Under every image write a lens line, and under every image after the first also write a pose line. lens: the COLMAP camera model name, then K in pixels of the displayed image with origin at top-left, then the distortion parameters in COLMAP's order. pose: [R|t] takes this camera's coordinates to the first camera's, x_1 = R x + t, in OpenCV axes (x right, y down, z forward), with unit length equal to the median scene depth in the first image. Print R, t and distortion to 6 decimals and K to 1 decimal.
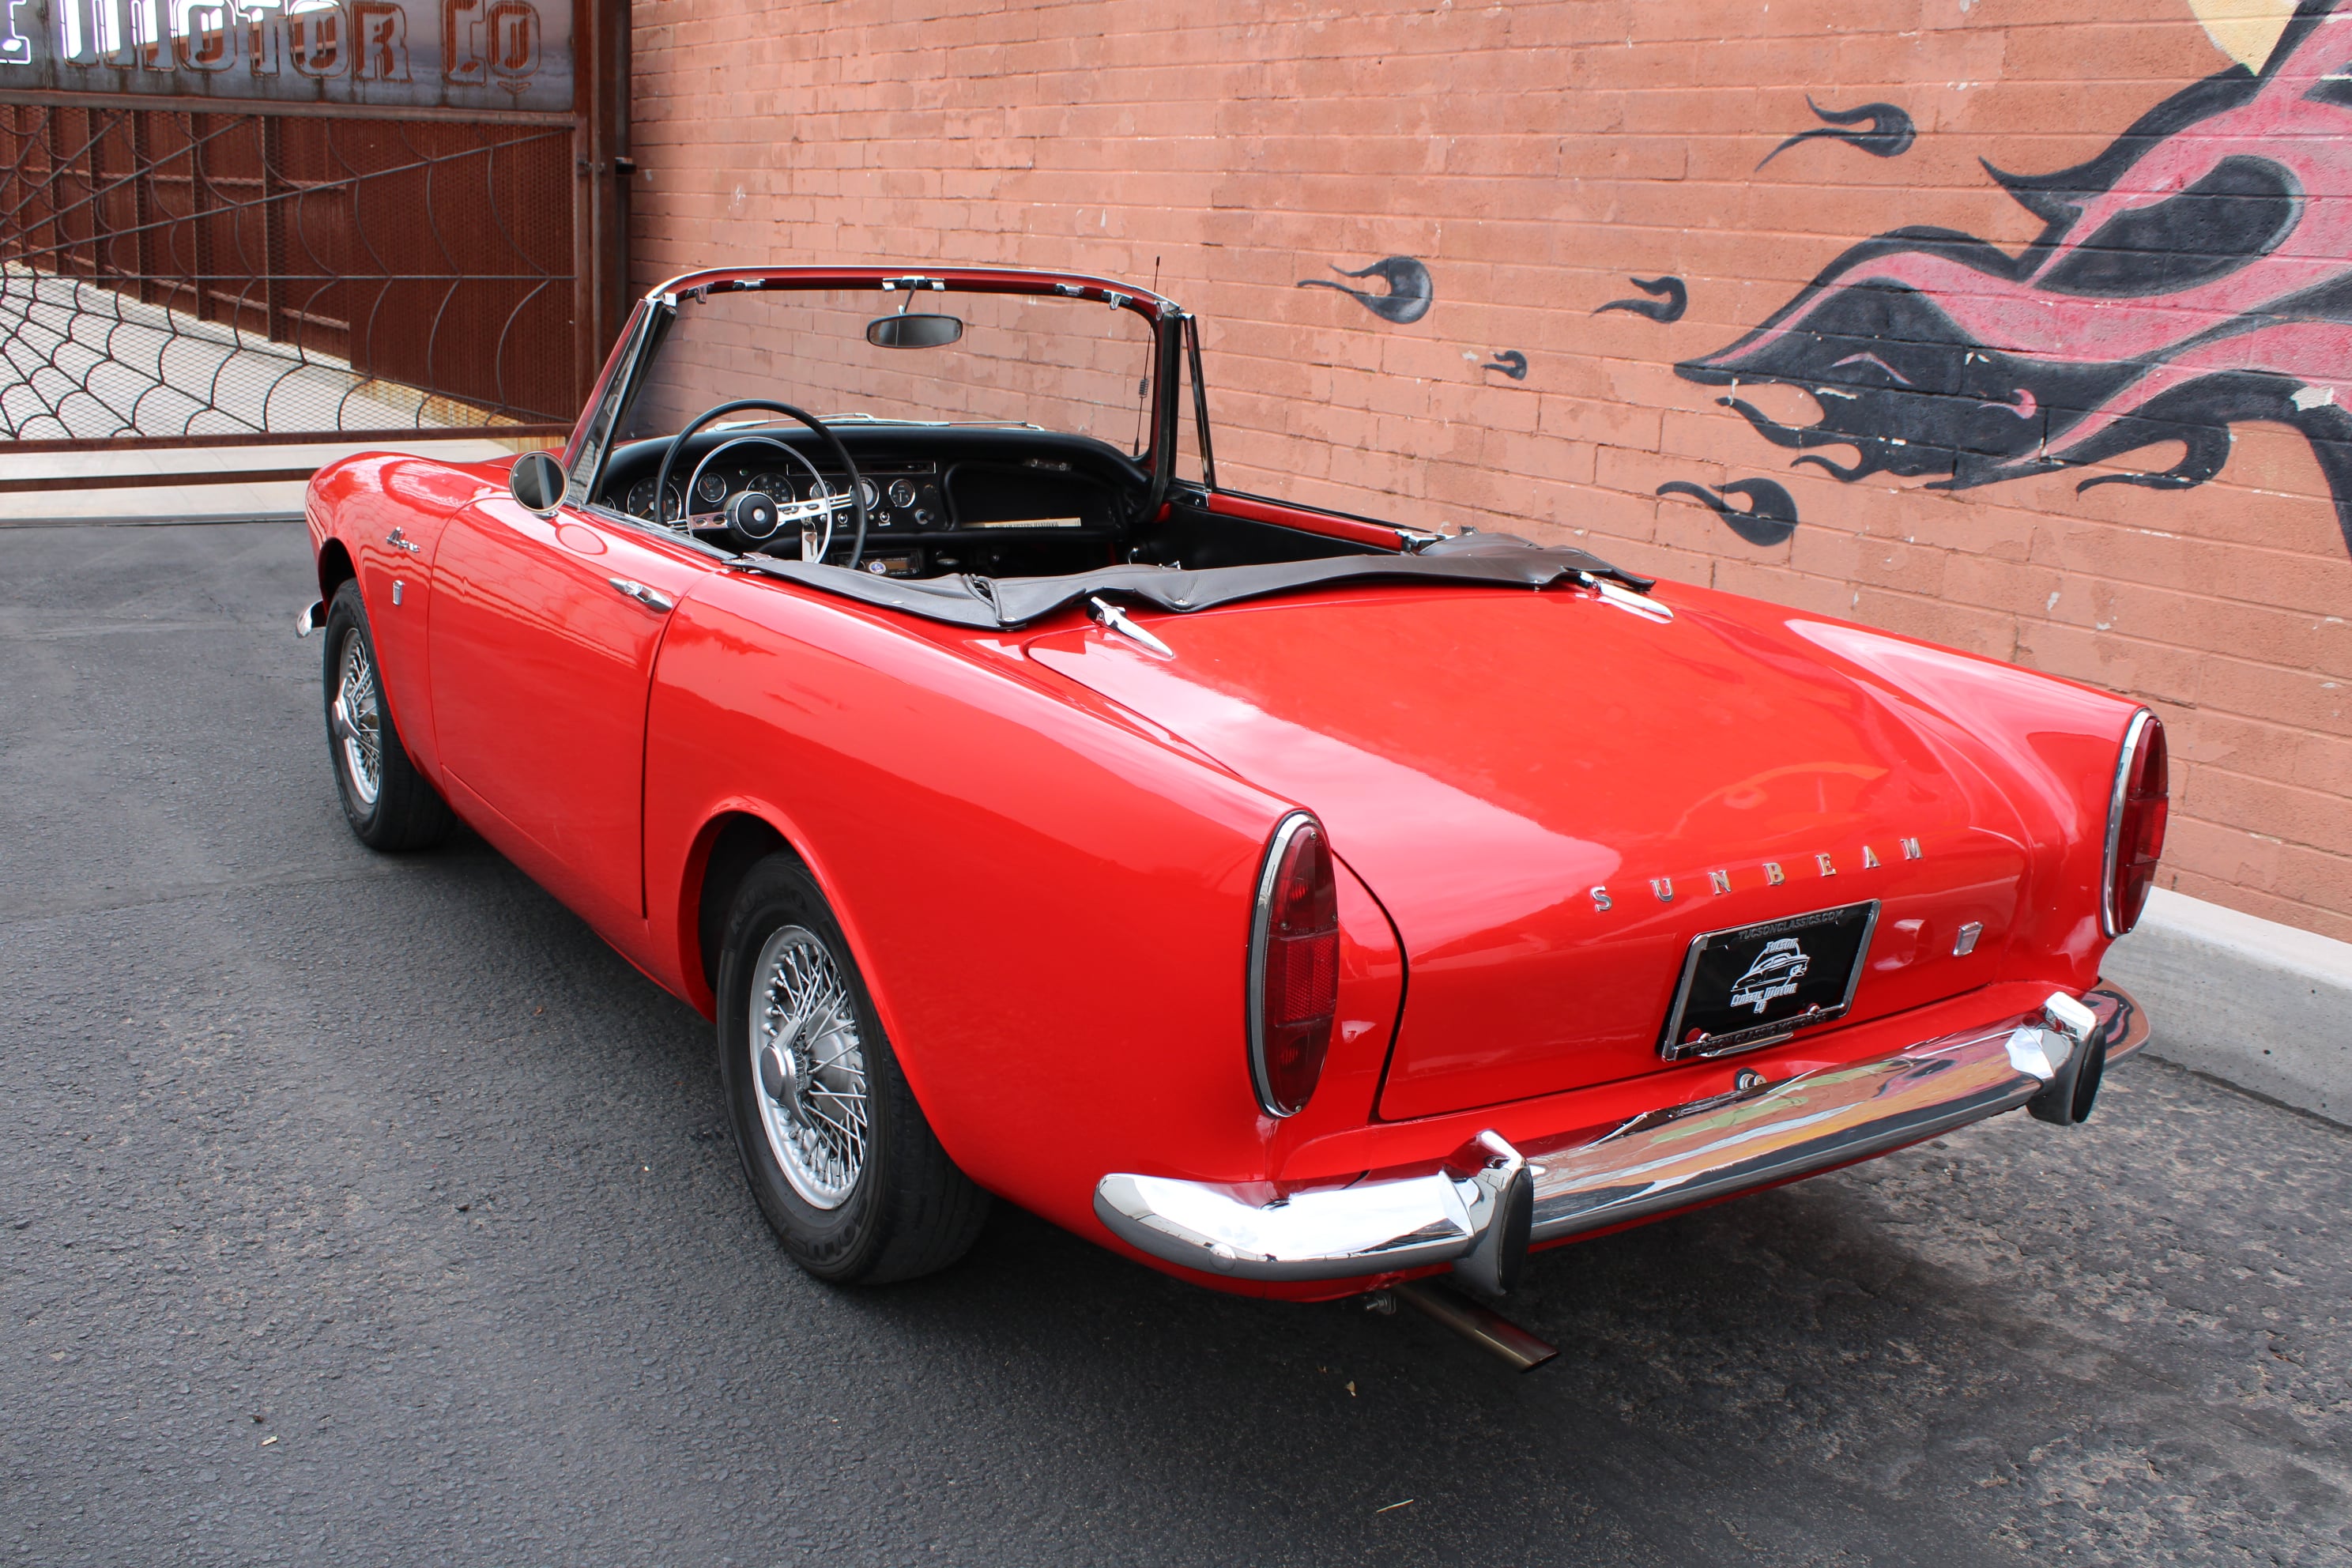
lens RADIAL K [[2287.6, 0, 1153.1], [0, 2287.6, 800.4], [0, 0, 1]] dist [-0.086653, 0.000000]
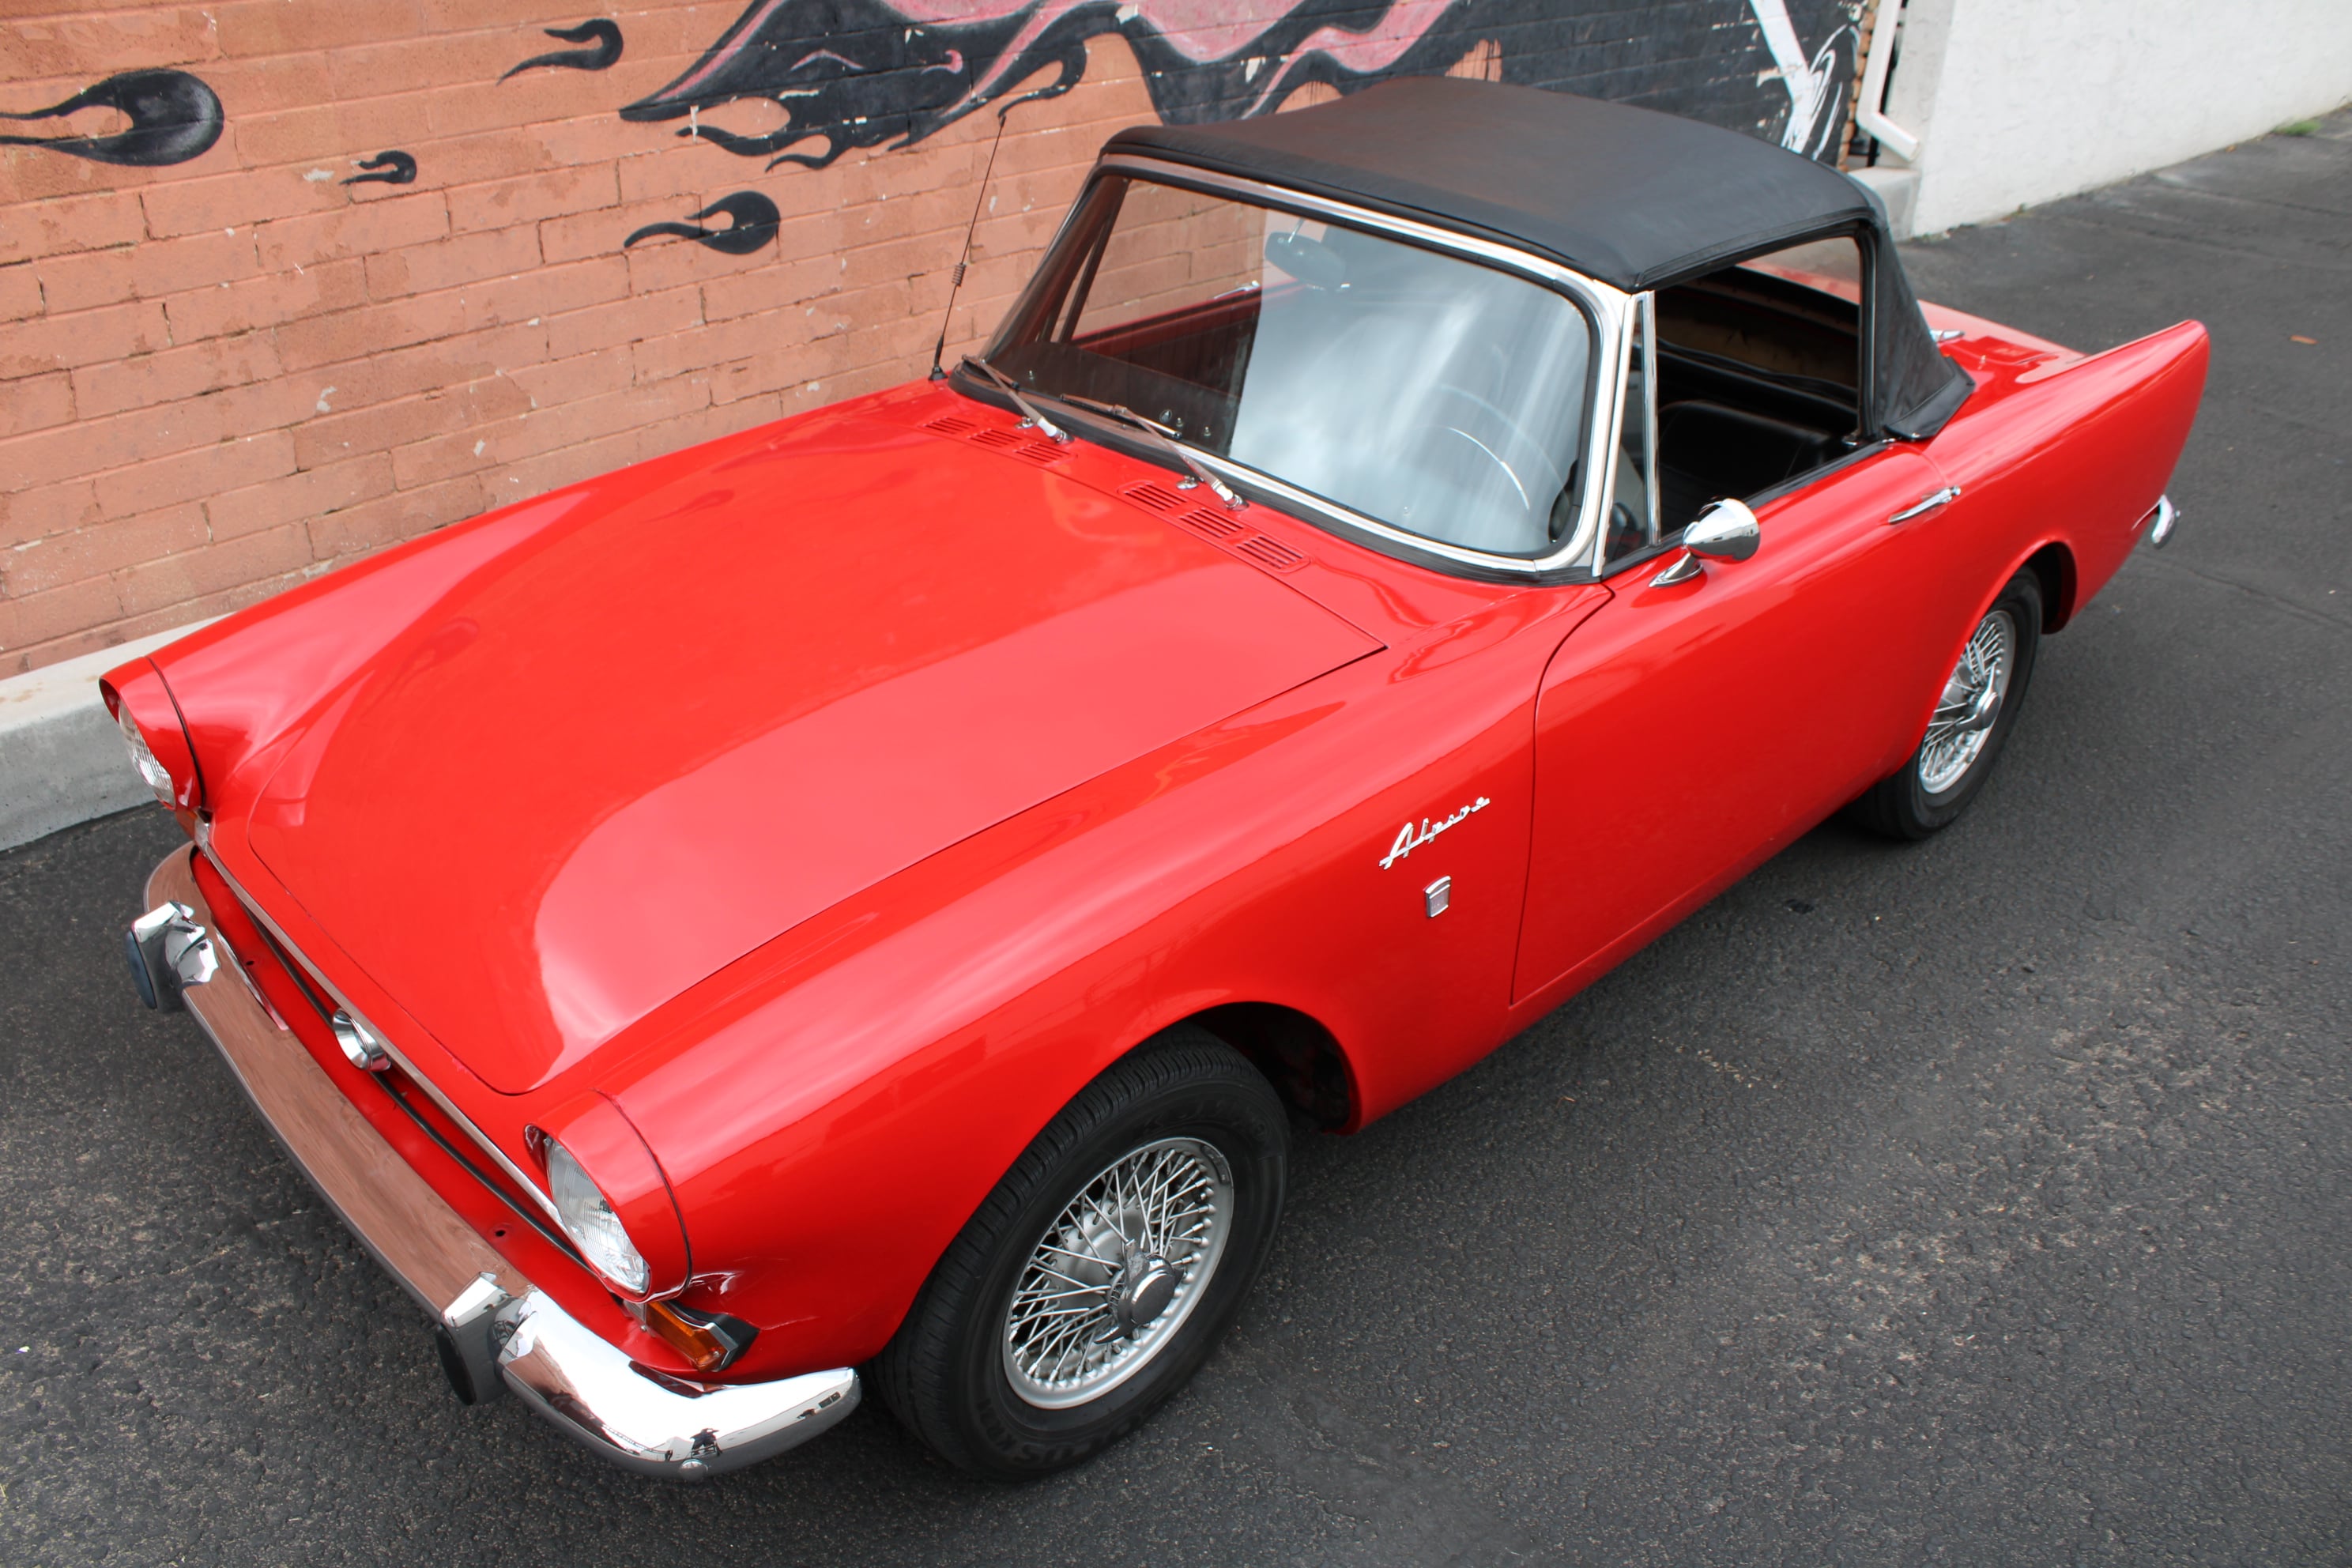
lens RADIAL K [[1972.7, 0, 1168.5], [0, 1972.7, 804.3], [0, 0, 1]] dist [-0.164036, 0.146555]
pose [[-0.194526, -0.537247, 0.820686, -0.669640], [0.206905, 0.795370, 0.569717, -0.393240], [-0.958827, 0.280628, -0.043561, 0.949596]]
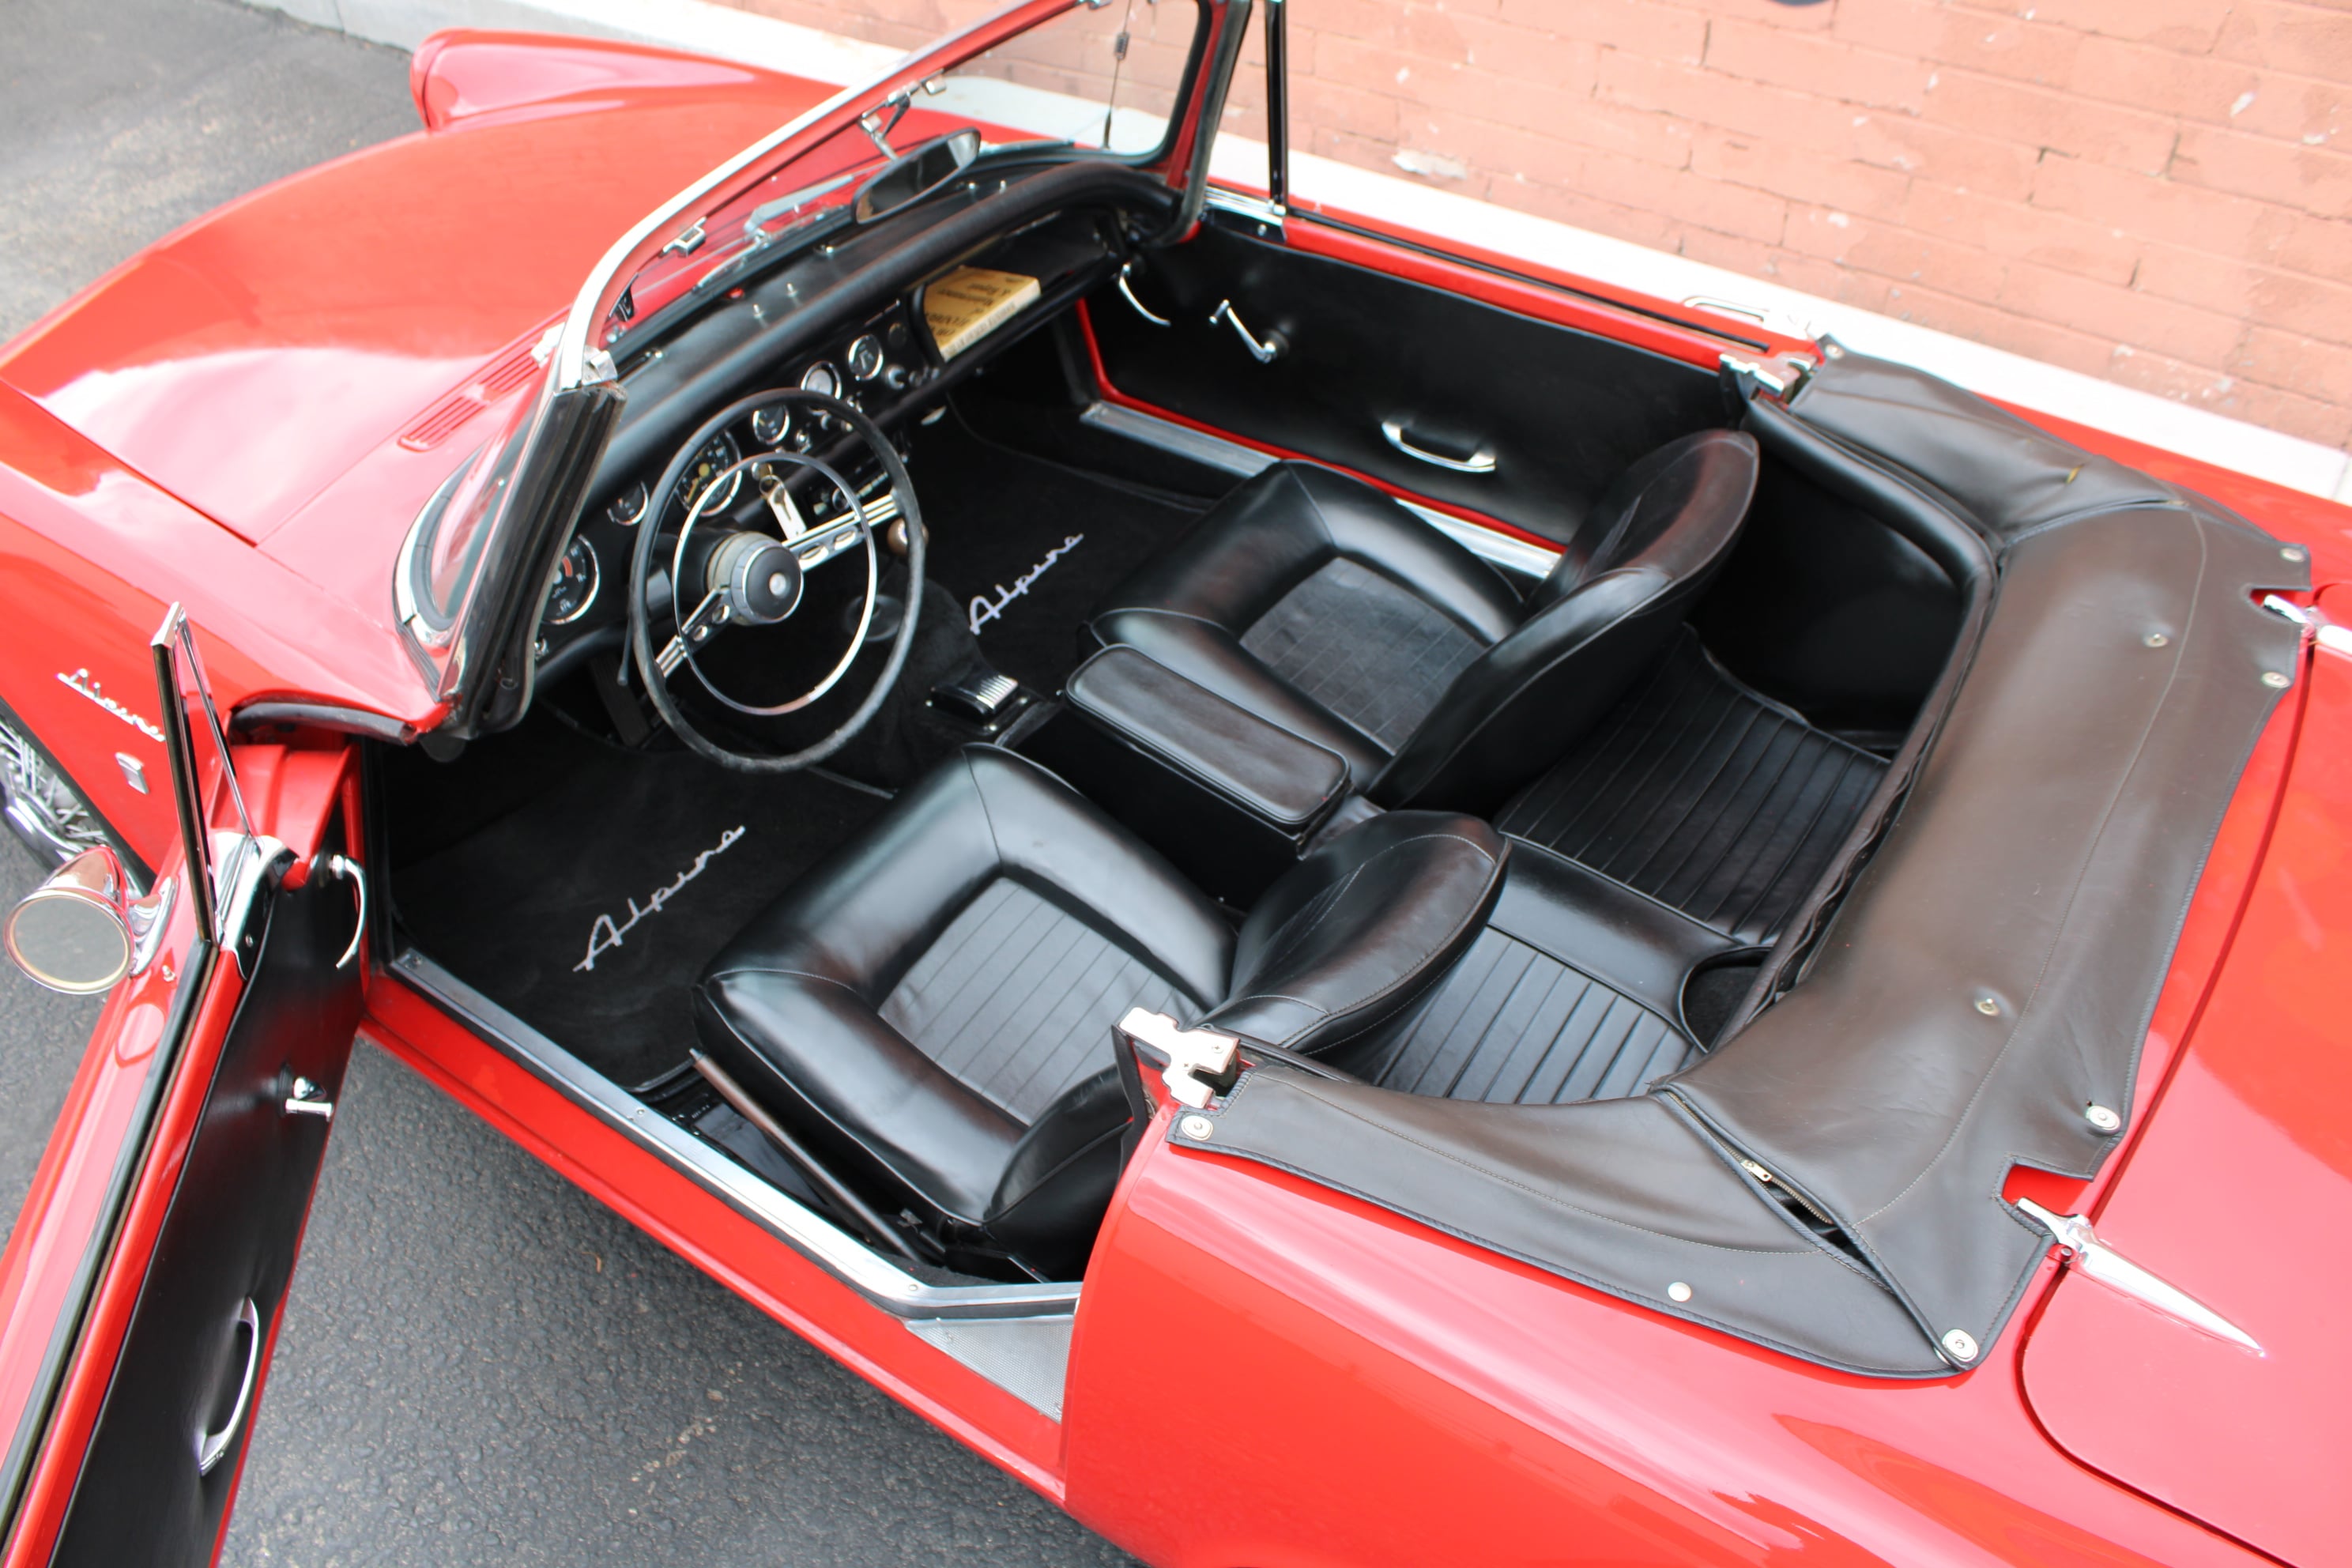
lens RADIAL K [[1947.1, 0, 1153.2], [0, 1947.1, 776.3], [0, 0, 1]] dist [-0.135255, 0.117457]
pose [[0.923045, -0.310870, 0.226603, -0.172083], [0.160558, 0.846608, 0.507421, -0.261527], [-0.349585, -0.431989, 0.831370, 0.426760]]
